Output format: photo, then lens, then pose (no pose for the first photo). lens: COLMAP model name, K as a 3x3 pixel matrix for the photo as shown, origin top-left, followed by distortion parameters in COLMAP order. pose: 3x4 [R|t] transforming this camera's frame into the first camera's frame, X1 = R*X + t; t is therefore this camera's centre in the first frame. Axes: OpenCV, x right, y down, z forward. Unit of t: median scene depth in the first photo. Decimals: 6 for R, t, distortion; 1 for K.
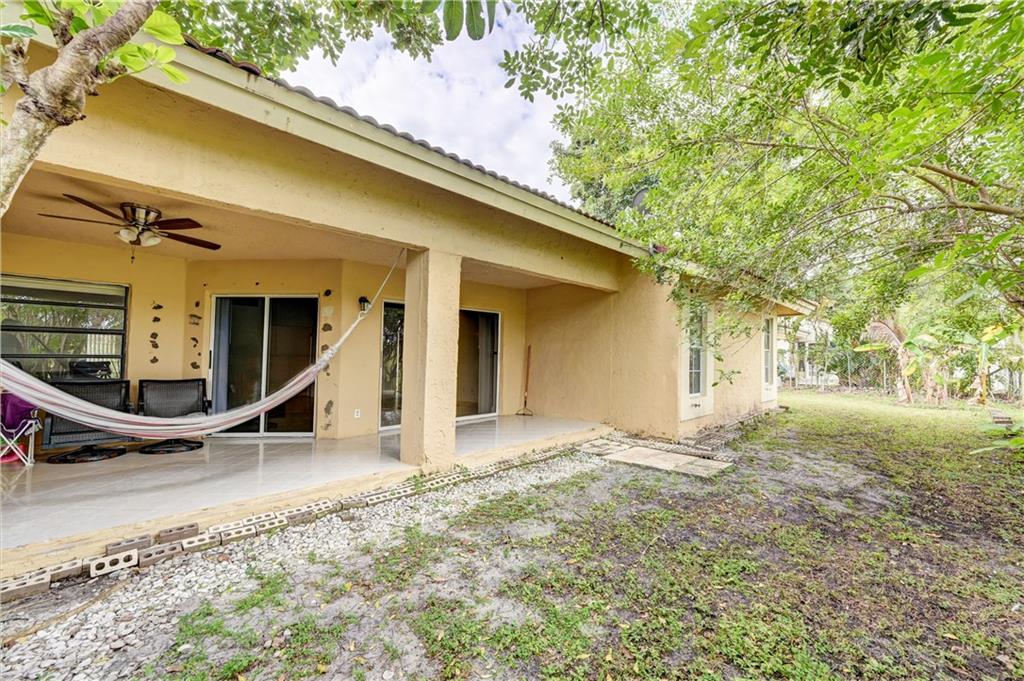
lens RADIAL K [[405.8, 0, 517.2], [0, 405.8, 341.2], [0, 0, 1]] dist [0.002375, 0.000540]
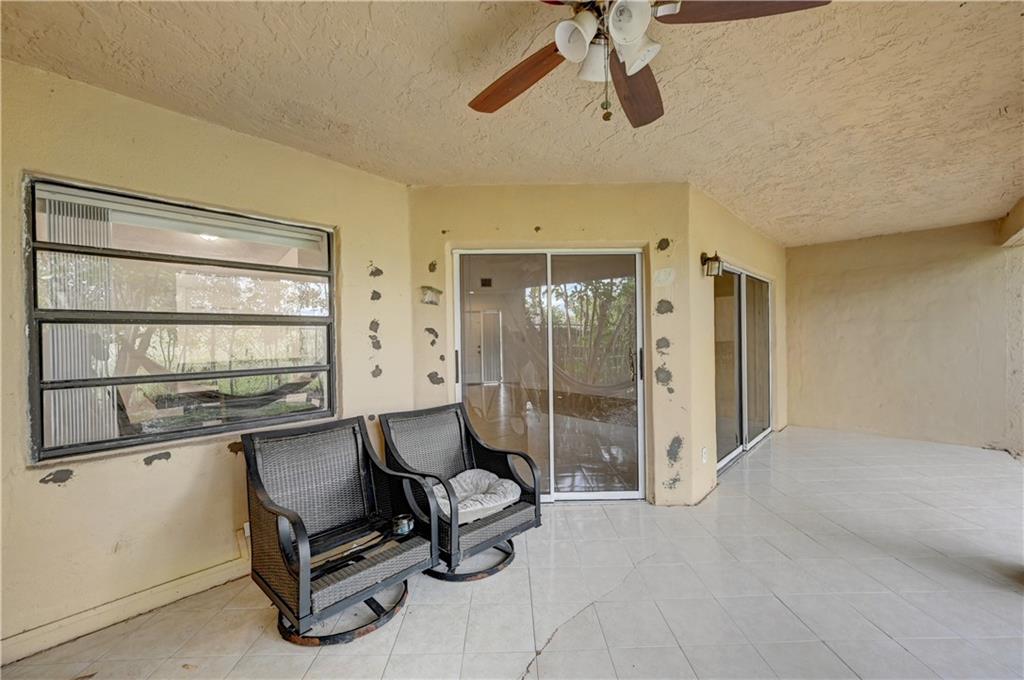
lens RADIAL K [[405.8, 0, 508.8], [0, 405.8, 338.7], [0, 0, 1]] dist [0.002375, 0.000540]
pose [[0.999831, -0.012436, 0.013557, -0.743189], [0.011705, 0.998537, 0.052782, -0.023540], [-0.014193, -0.052615, 0.998514, 0.476815]]
